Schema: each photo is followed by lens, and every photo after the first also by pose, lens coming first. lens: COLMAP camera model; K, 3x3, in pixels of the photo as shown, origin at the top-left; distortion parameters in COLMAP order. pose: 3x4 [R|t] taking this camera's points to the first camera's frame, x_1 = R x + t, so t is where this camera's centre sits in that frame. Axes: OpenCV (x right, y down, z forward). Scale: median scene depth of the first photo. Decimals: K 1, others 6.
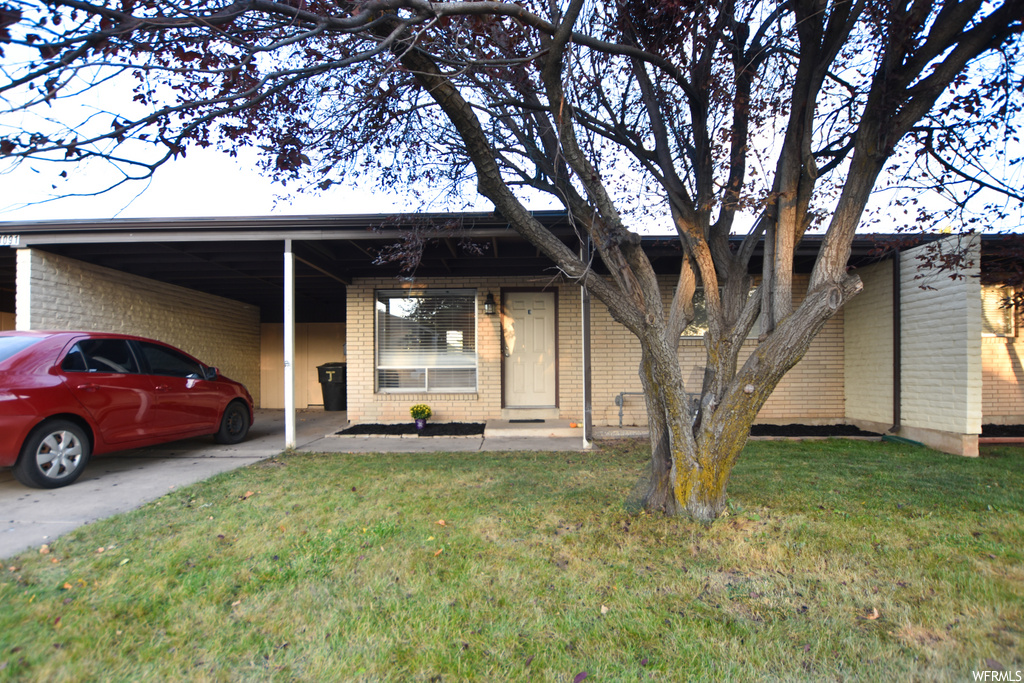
lens RADIAL K [[485.9, 0, 511.5], [0, 485.9, 374.7], [0, 0, 1]] dist [-0.033631, 0.000076]
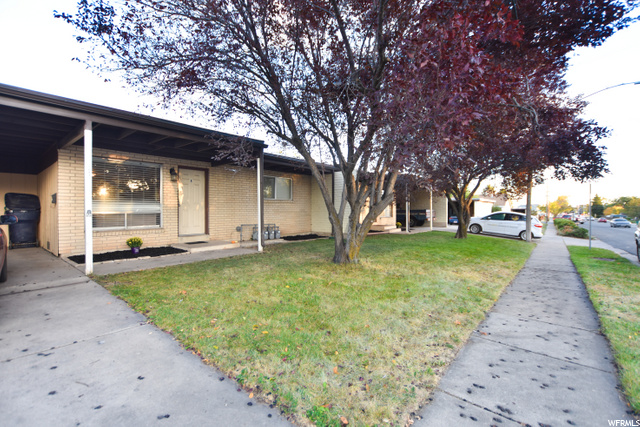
lens RADIAL K [[289.0, 0, 317.8], [0, 289.0, 214.5], [0, 0, 1]] dist [-0.028452, 0.001062]
pose [[0.604072, -0.005859, 0.796908, -0.547055], [-0.000413, 0.999971, 0.007665, -0.016495], [-0.796930, -0.004959, 0.604052, 0.004405]]
